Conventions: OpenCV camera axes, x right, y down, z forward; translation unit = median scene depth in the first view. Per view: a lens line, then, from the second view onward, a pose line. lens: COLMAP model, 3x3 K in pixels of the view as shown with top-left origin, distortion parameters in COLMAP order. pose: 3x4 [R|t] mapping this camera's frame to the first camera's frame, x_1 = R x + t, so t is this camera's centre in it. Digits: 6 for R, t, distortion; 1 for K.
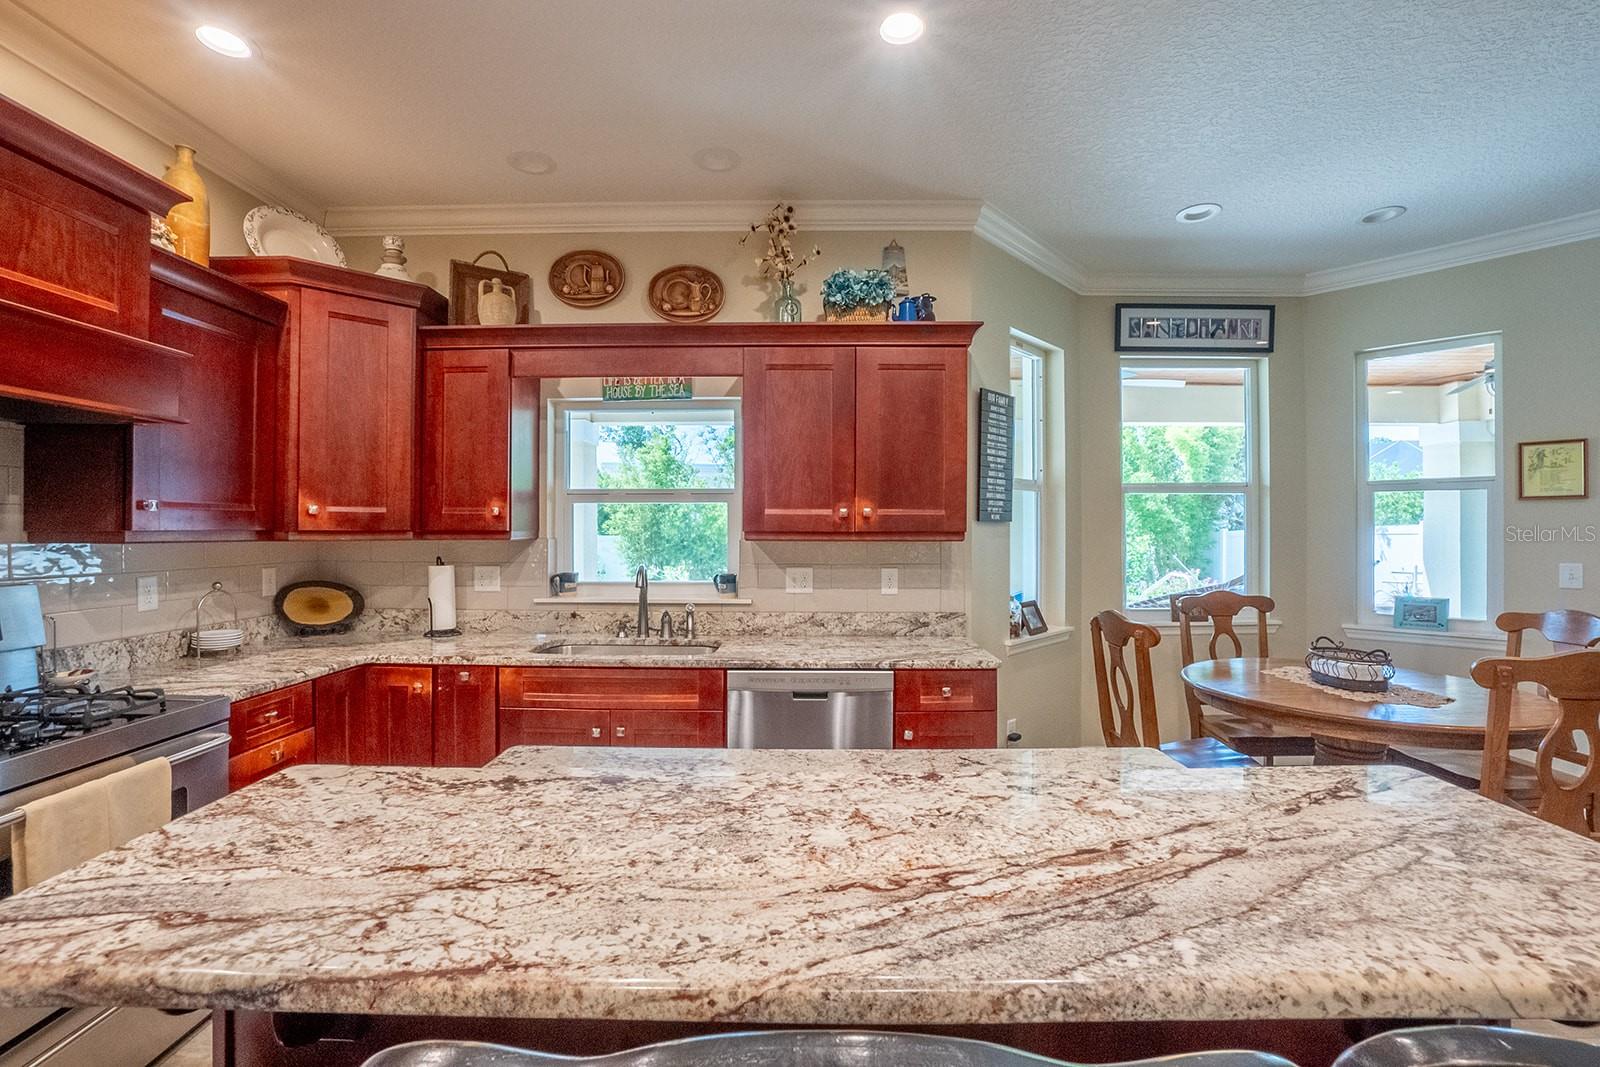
lens RADIAL K [[709.7, 0, 800.6], [0, 709.7, 528.0], [0, 0, 1]] dist [-0.063048, 0.023269]
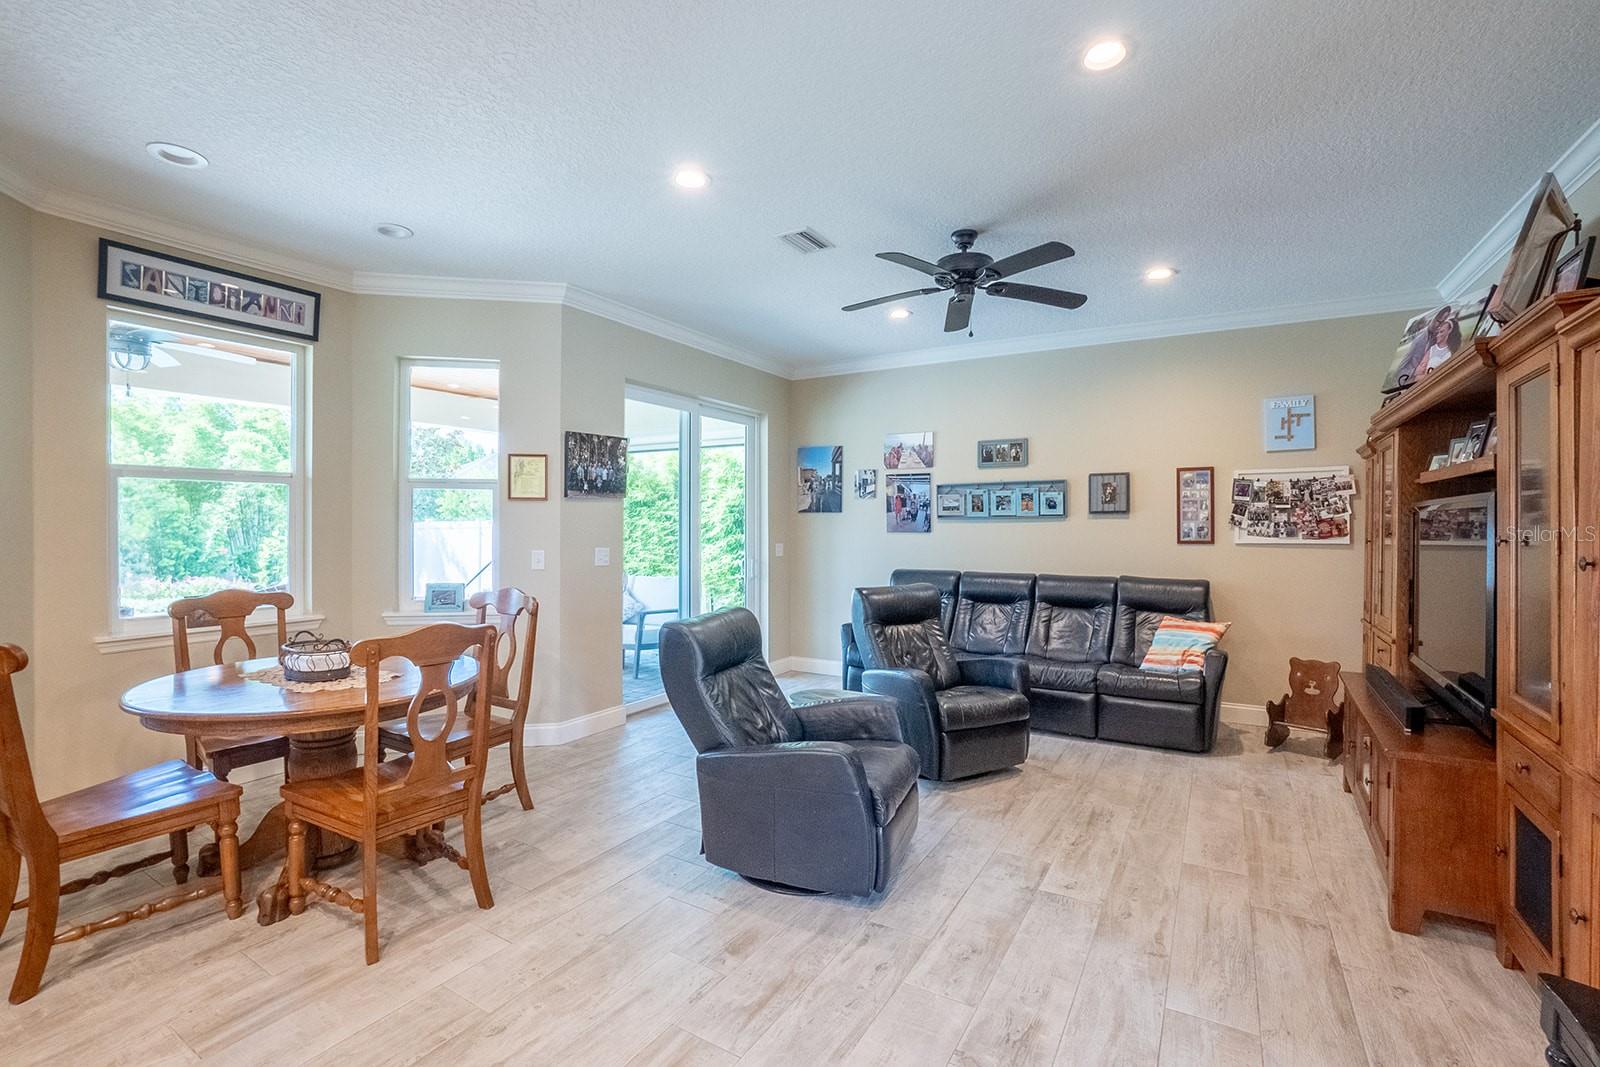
lens RADIAL K [[709.7, 0, 800.6], [0, 709.7, 528.0], [0, 0, 1]] dist [-0.063048, 0.023269]
pose [[0.503121, -0.000367, 0.864216, 0.232778], [-0.008154, 0.999953, 0.005172, -0.001101], [-0.864178, -0.009649, 0.503094, -0.107210]]
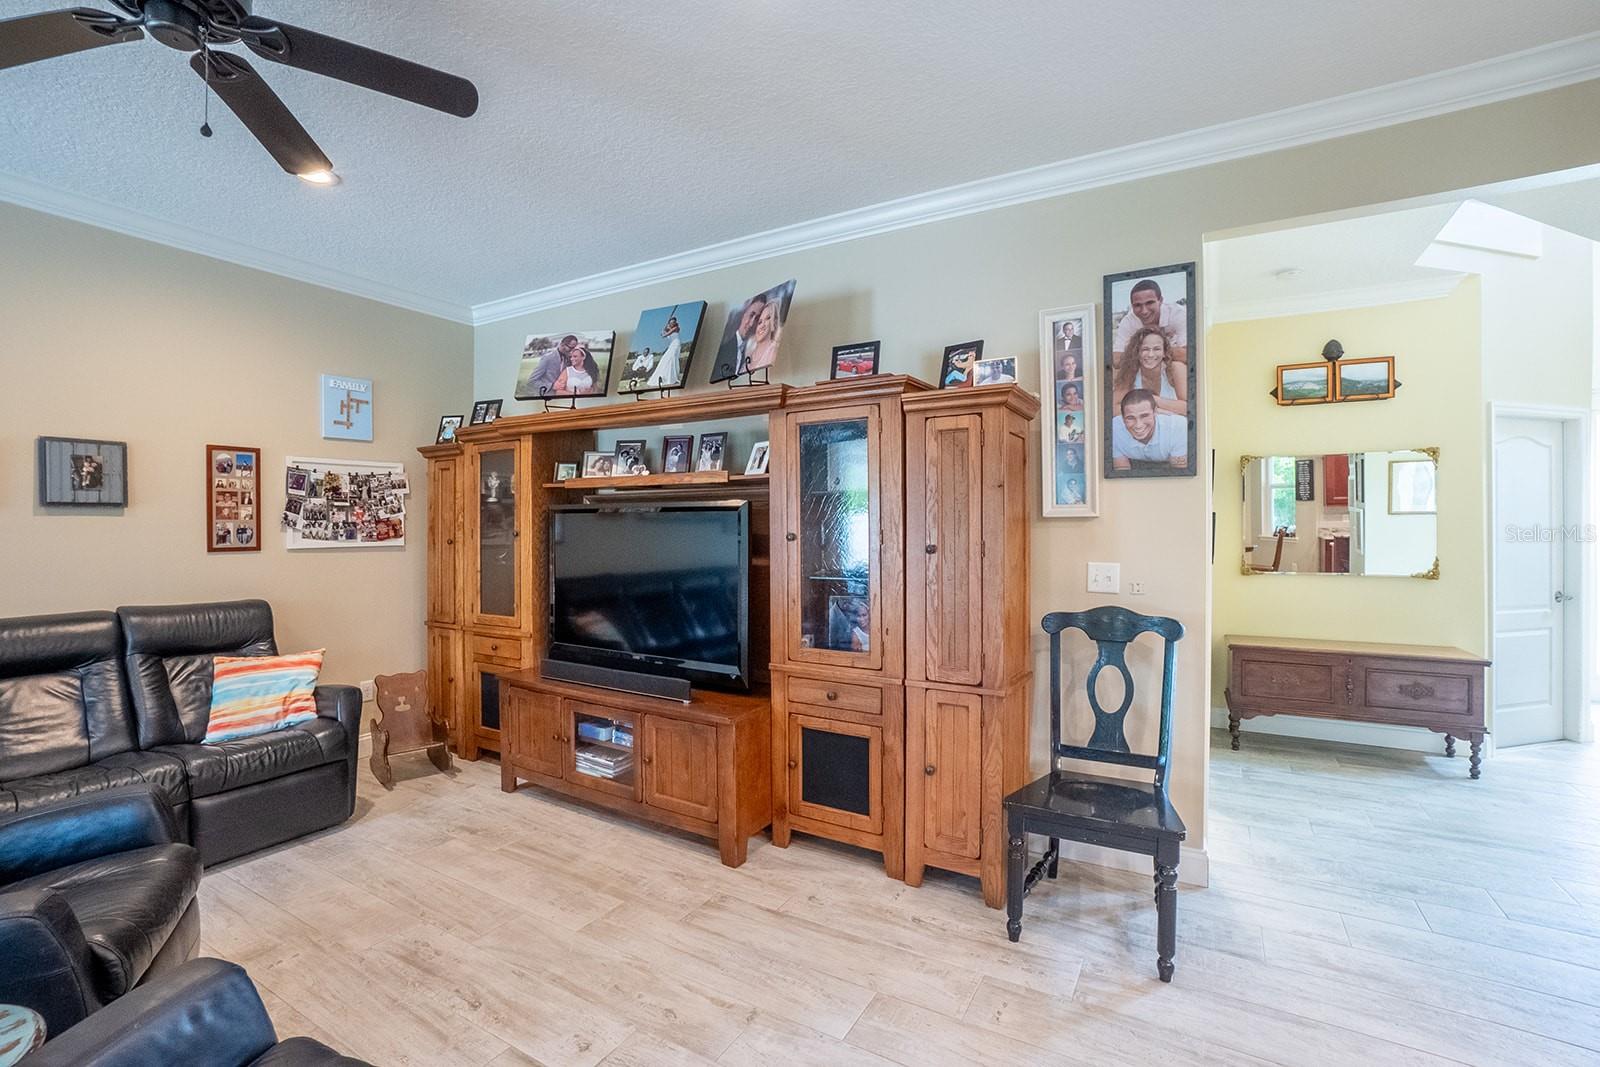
lens RADIAL K [[712.3, 0, 797.4], [0, 712.3, 527.8], [0, 0, 1]] dist [-0.065257, 0.025143]
pose [[-0.870284, 0.001271, 0.492549, 0.673960], [-0.001109, 0.999989, -0.004540, 0.000502], [-0.492549, -0.004497, -0.870273, 0.442400]]
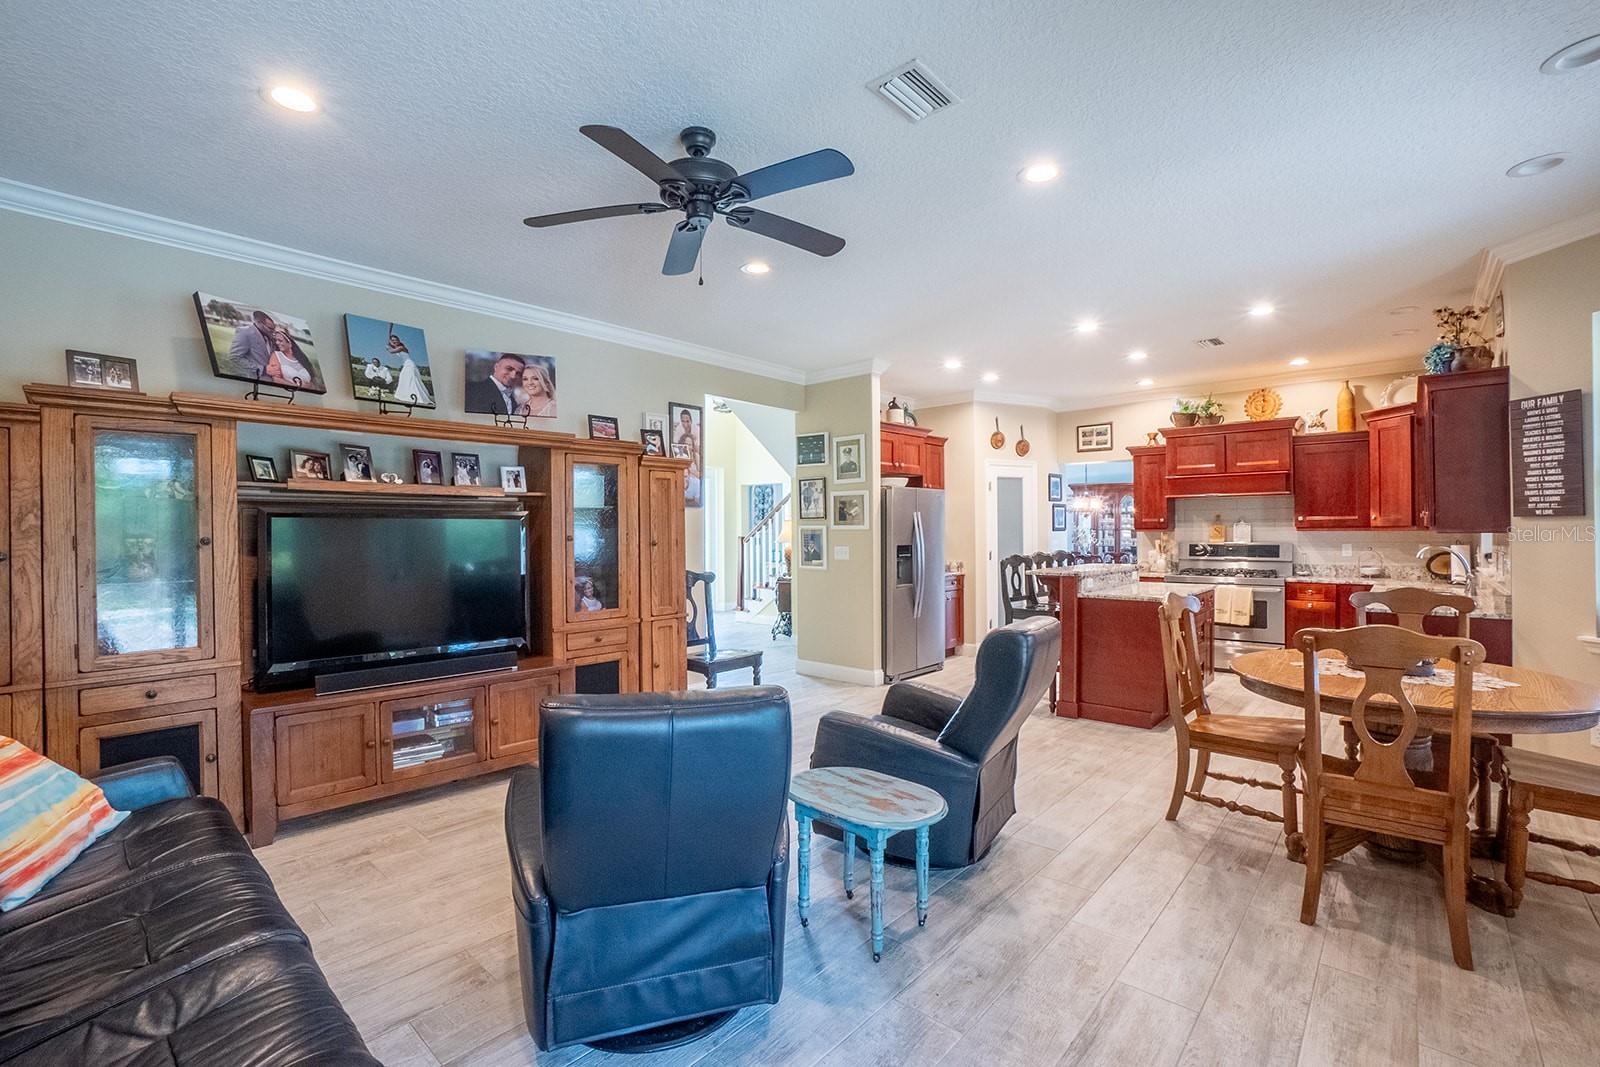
lens RADIAL K [[704.8, 0, 796.9], [0, 704.8, 531.6], [0, 0, 1]] dist [-0.065271, 0.022005]
pose [[-0.658665, 0.005764, -0.752414, 1.863959], [0.011148, 0.999936, -0.002099, 0.003431], [0.752354, -0.009770, -0.658687, 0.850254]]
